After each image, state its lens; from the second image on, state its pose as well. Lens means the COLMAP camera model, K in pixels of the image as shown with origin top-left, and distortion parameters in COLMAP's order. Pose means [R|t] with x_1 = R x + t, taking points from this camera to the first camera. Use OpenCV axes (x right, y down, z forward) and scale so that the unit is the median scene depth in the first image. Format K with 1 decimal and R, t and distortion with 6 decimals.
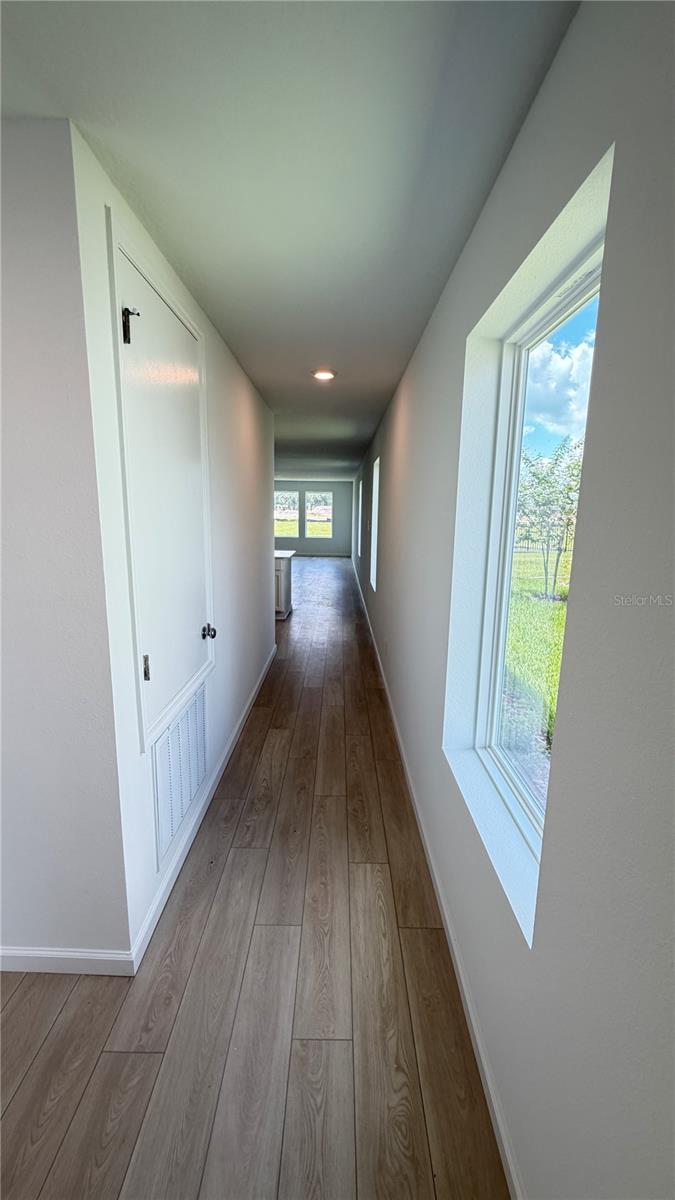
lens RADIAL K [[479.2, 0, 336.1], [0, 479.2, 599.0], [0, 0, 1]] dist [-0.000460, 0.000666]
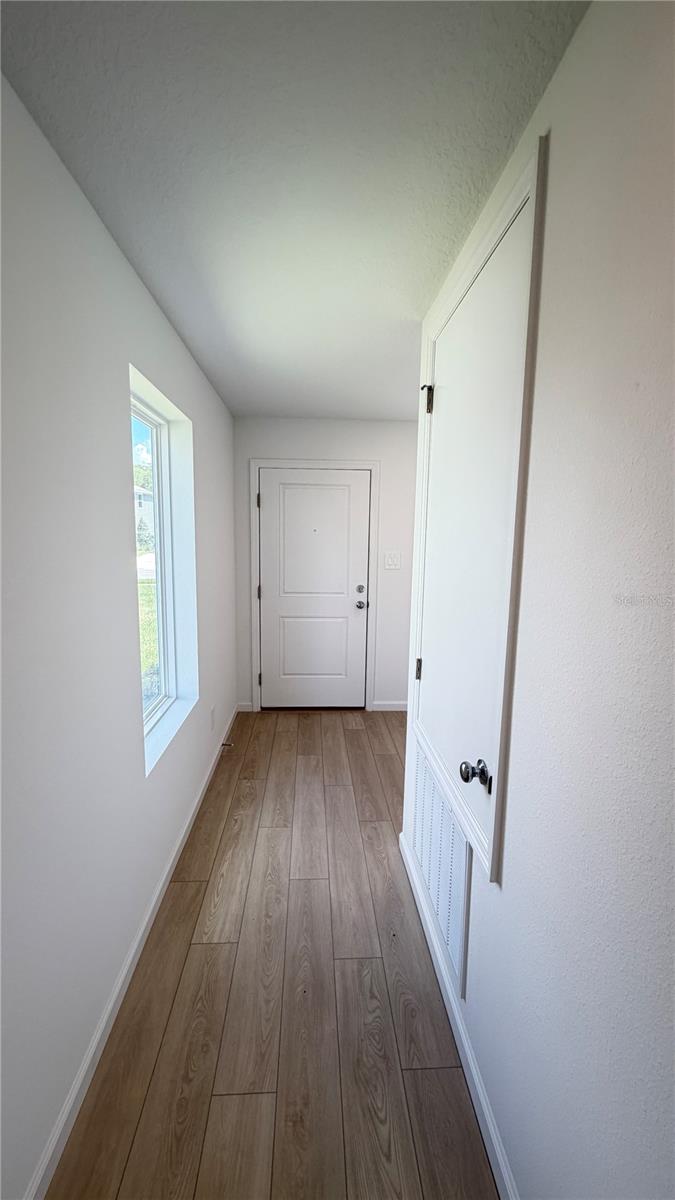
lens RADIAL K [[479.2, 0, 336.1], [0, 479.2, 599.0], [0, 0, 1]] dist [-0.000460, 0.000666]
pose [[-0.997609, -0.024619, -0.064583, -0.088308], [-0.043642, 0.948950, 0.312392, -0.347609], [0.053595, 0.314463, -0.947755, 1.812754]]
